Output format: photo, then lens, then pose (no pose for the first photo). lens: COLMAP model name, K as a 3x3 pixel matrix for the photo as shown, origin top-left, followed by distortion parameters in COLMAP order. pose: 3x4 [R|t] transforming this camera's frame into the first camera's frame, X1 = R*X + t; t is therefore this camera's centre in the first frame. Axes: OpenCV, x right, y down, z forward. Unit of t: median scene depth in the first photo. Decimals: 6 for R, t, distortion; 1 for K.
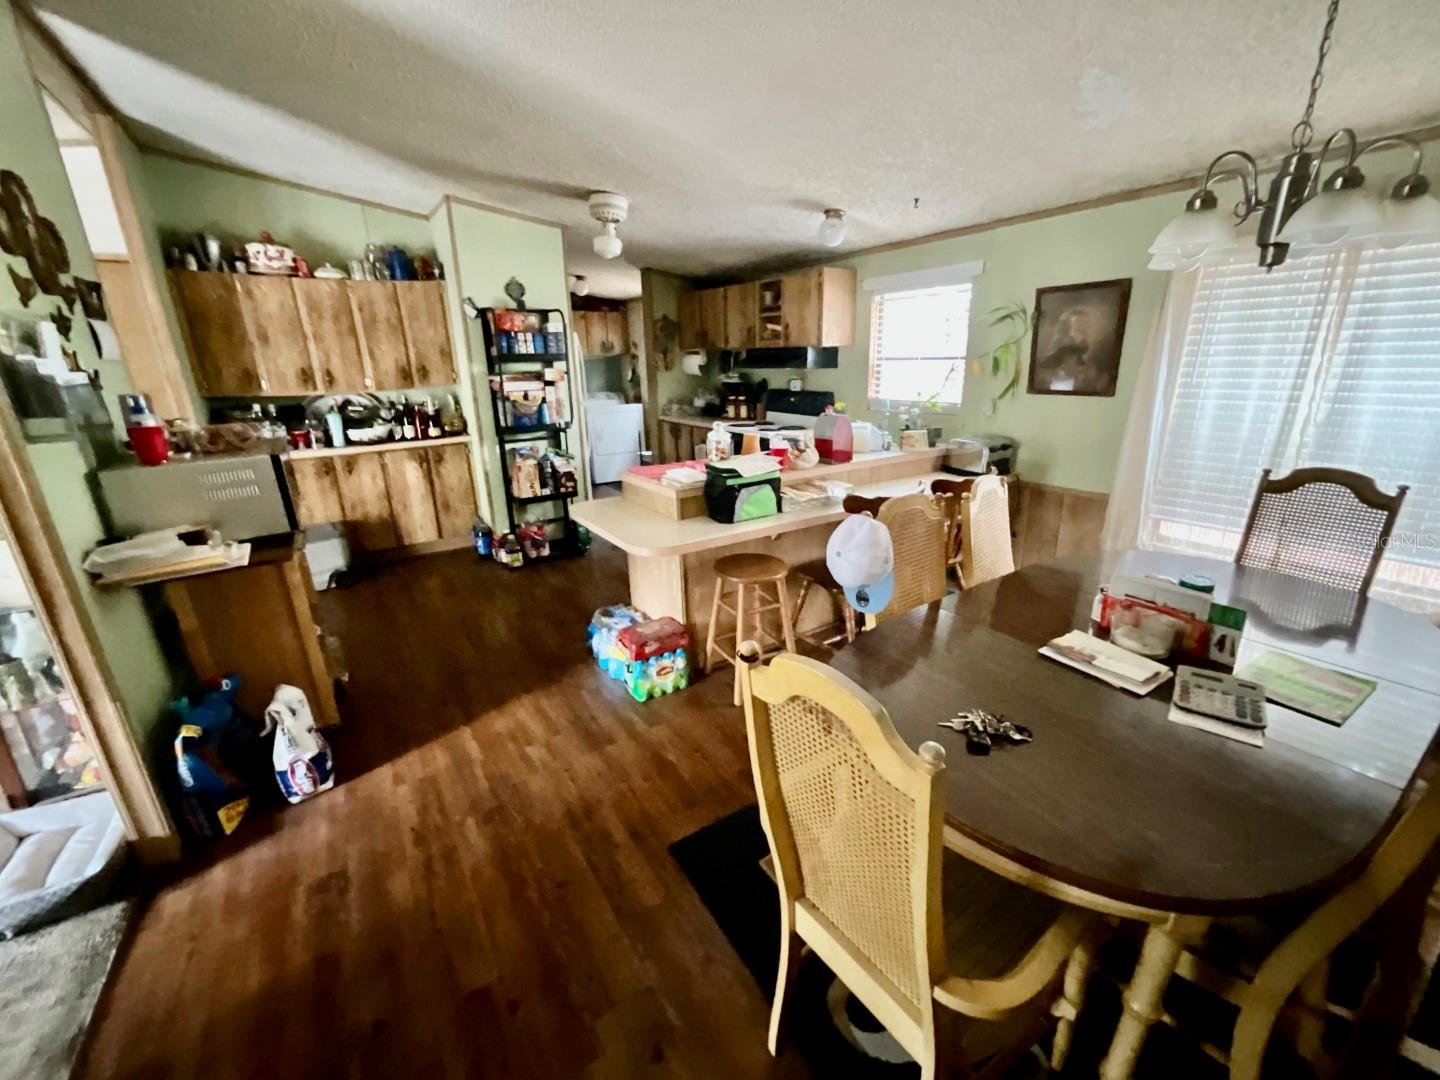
lens RADIAL K [[588.5, 0, 724.9], [0, 588.5, 544.3], [0, 0, 1]] dist [0.002572, 0.000106]
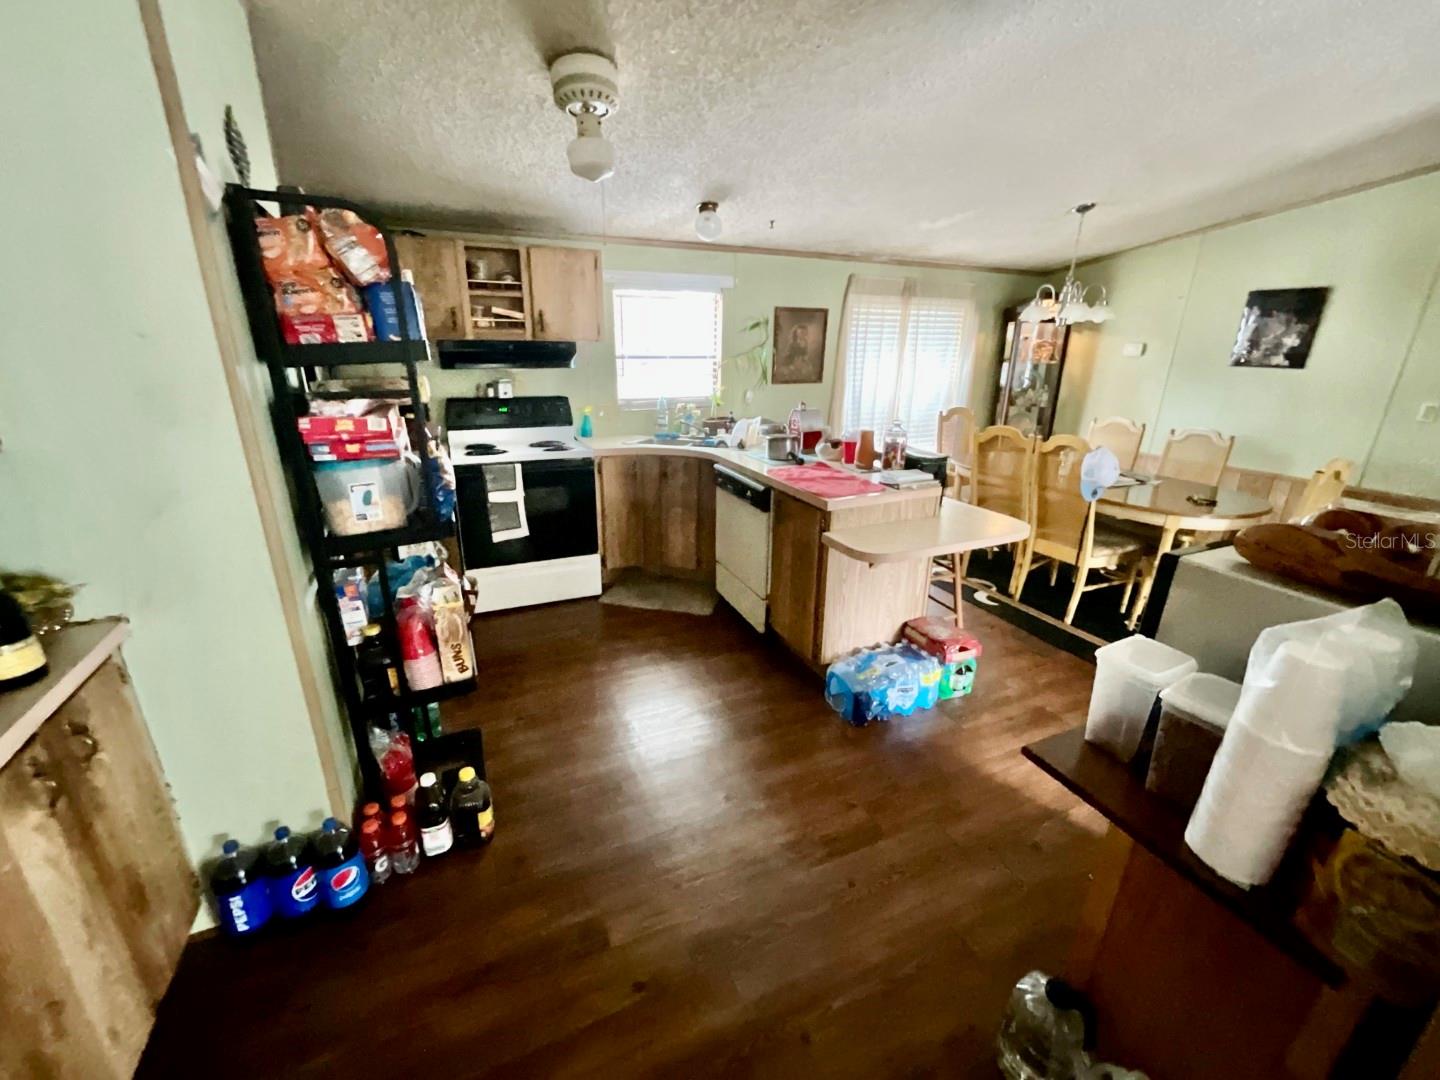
lens RADIAL K [[588.5, 0, 720.1], [0, 588.5, 542.2], [0, 0, 1]] dist [0.002572, 0.000106]
pose [[0.154126, -0.290701, 0.944319, -0.688710], [0.289490, 0.927083, 0.238146, -0.215341], [-0.944691, 0.236666, 0.227042, 0.695606]]
